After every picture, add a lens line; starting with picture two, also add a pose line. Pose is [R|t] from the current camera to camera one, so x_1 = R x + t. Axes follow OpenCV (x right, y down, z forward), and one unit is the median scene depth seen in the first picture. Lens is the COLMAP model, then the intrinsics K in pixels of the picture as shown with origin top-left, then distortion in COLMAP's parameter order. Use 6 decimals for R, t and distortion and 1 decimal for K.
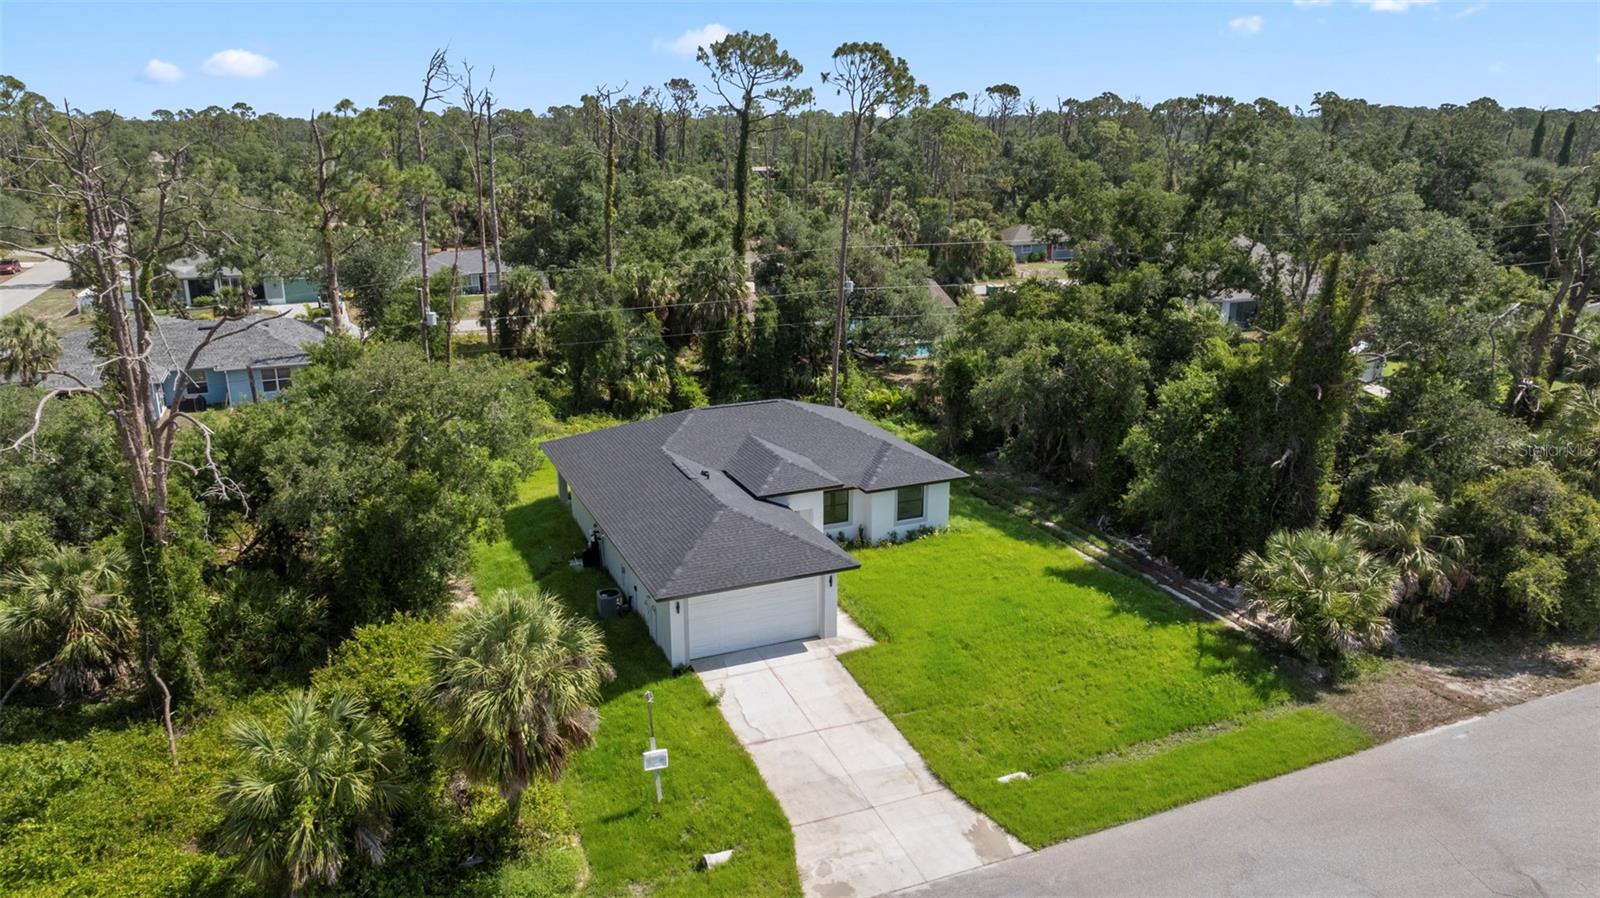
lens RADIAL K [[1117.9, 0, 800.0], [0, 1117.9, 449.0], [0, 0, 1]] dist [-0.006602, -0.000702]
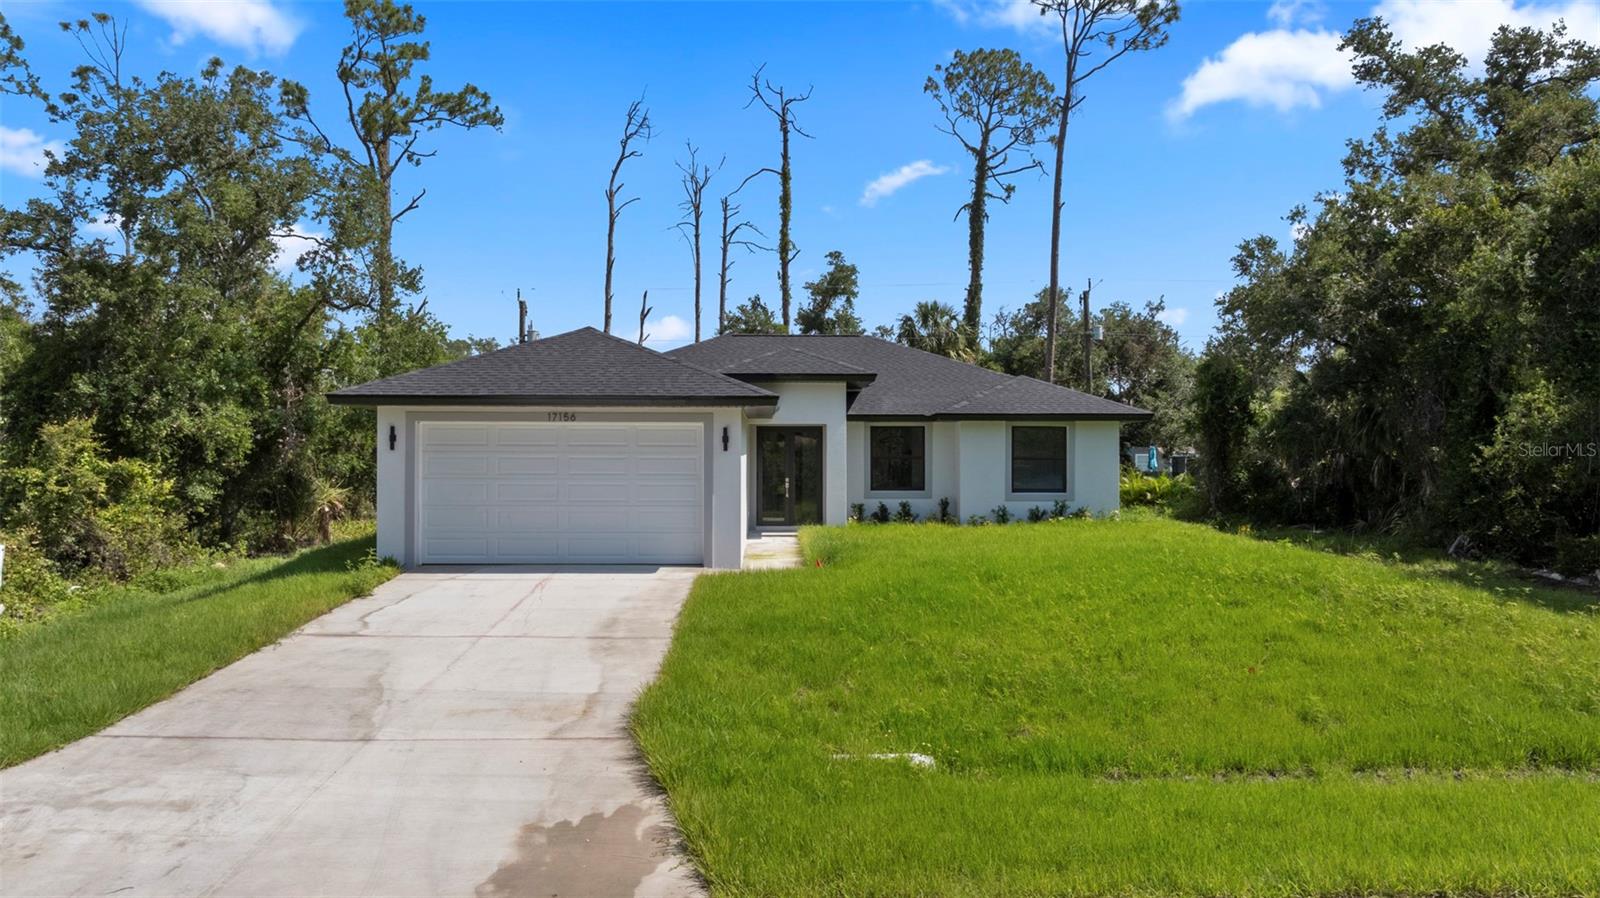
lens RADIAL K [[1117.9, 0, 800.0], [0, 1117.9, 449.0], [0, 0, 1]] dist [-0.006602, -0.000702]
pose [[0.930131, 0.002896, -0.367216, 0.235814], [-0.106730, 0.958935, -0.262777, 0.245405], [0.351376, 0.283610, 0.892245, 0.577430]]
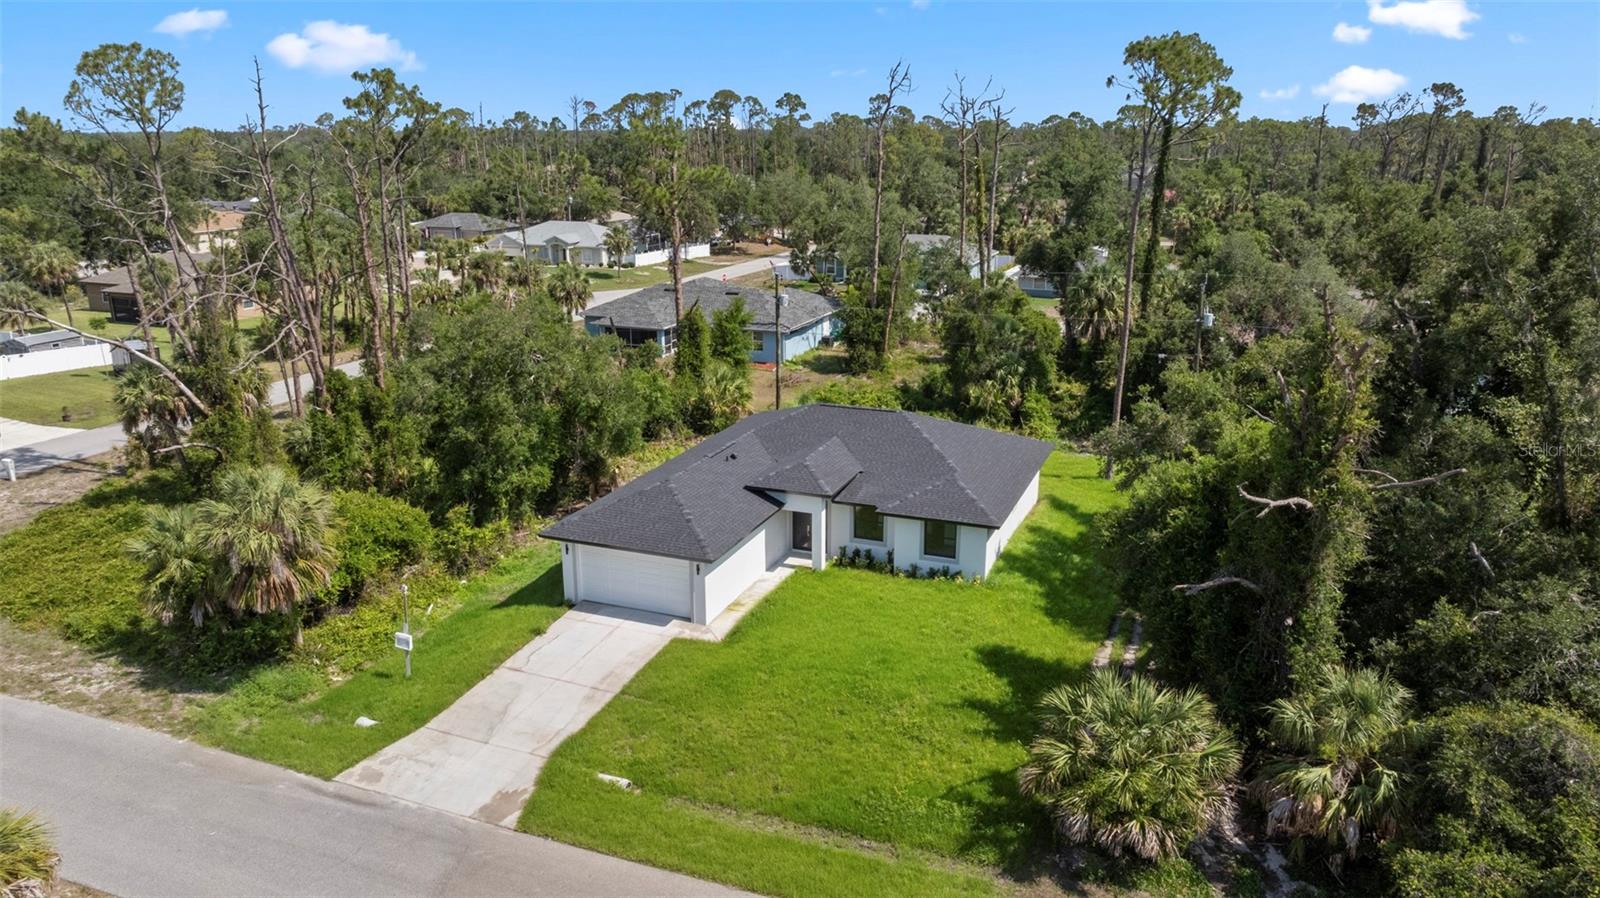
lens RADIAL K [[1117.9, 0, 800.0], [0, 1117.9, 449.0], [0, 0, 1]] dist [-0.006602, -0.000702]
pose [[0.706604, 0.193916, -0.680520, 0.779842], [-0.197887, 0.977498, 0.073068, -0.086343], [0.679376, 0.083036, 0.729077, 0.295715]]
